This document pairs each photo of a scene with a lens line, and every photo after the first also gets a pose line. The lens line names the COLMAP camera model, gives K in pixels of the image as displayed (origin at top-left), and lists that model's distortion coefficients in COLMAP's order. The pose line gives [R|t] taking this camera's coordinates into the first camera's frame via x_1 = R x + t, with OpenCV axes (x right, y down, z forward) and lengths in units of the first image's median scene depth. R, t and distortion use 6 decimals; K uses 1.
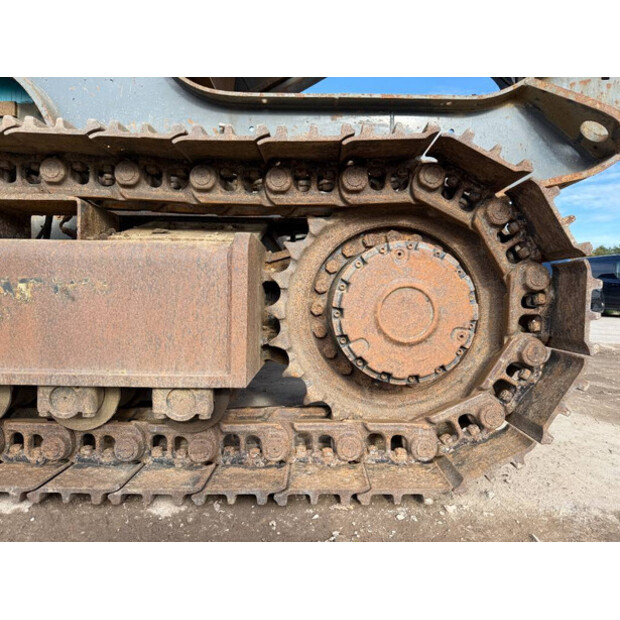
lens RADIAL K [[433.9, 0, 318.1], [0, 433.9, 311.1], [0, 0, 1]] dist [0.003903, -0.000381]
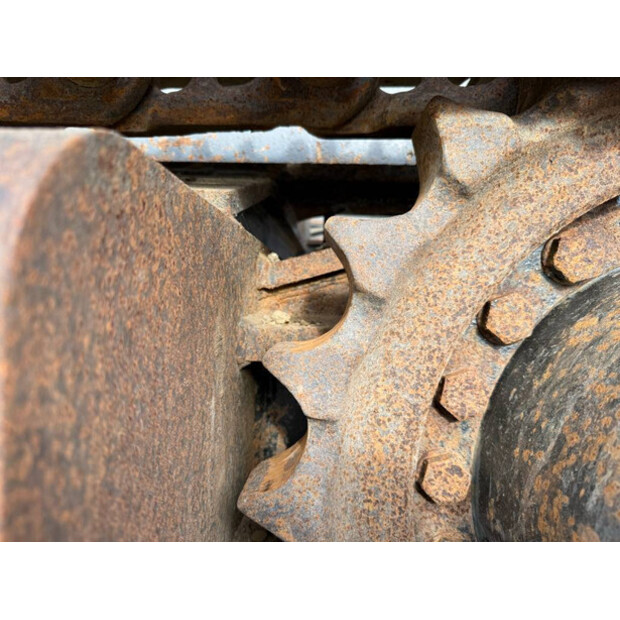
lens RADIAL K [[436.1, 0, 313.3], [0, 436.1, 301.7], [0, 0, 1]] dist [0.001890, -0.036438]
pose [[0.998734, 0.023960, -0.044228, -0.070535], [-0.025057, 0.999388, -0.024410, -0.102680], [0.043616, 0.025487, 0.998723, 0.727460]]
